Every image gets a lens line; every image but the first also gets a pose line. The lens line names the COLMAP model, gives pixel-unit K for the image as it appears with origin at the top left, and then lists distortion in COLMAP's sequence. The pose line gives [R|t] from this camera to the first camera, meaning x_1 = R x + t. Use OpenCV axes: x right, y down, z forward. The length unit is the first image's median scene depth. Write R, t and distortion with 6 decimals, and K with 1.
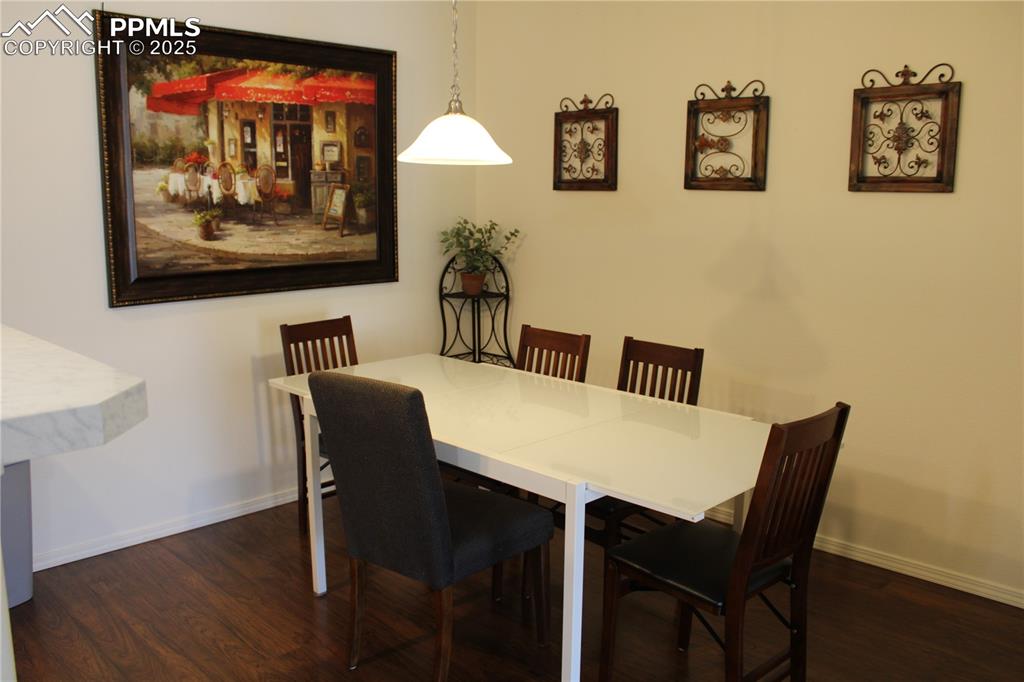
lens RADIAL K [[850.3, 0, 511.6], [0, 850.3, 339.1], [0, 0, 1]] dist [-0.169372, 0.153384]
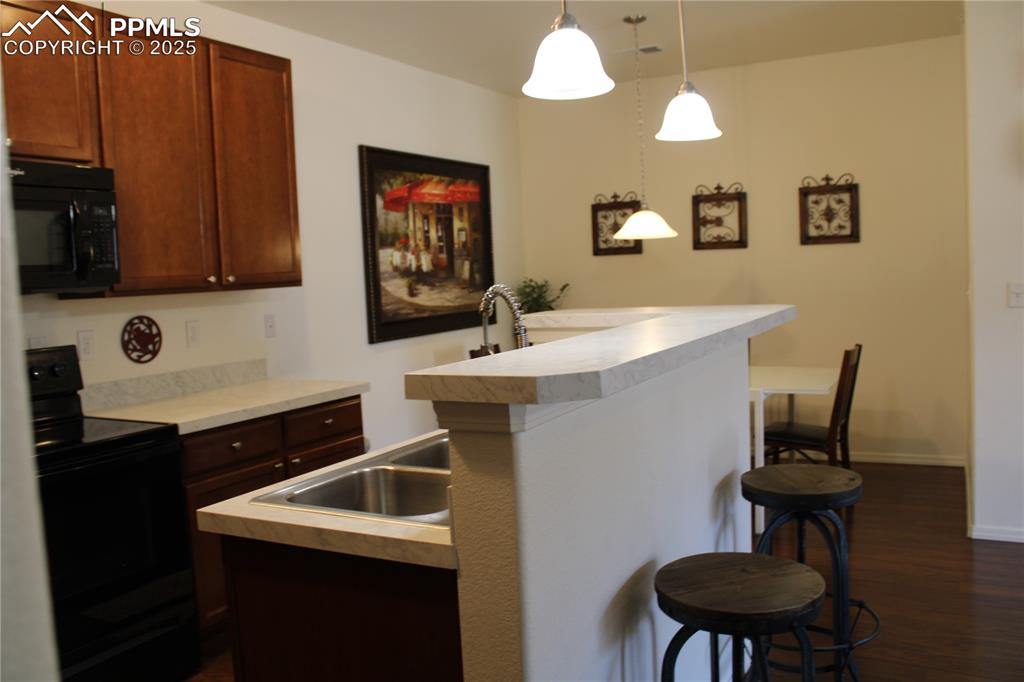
lens RADIAL K [[850.3, 0, 511.6], [0, 850.3, 339.1], [0, 0, 1]] dist [-0.169372, 0.153384]
pose [[0.958496, -0.073514, 0.275466, -0.612076], [0.098354, 0.992133, -0.077455, 0.086264], [-0.267605, 0.101334, 0.958185, -0.458510]]
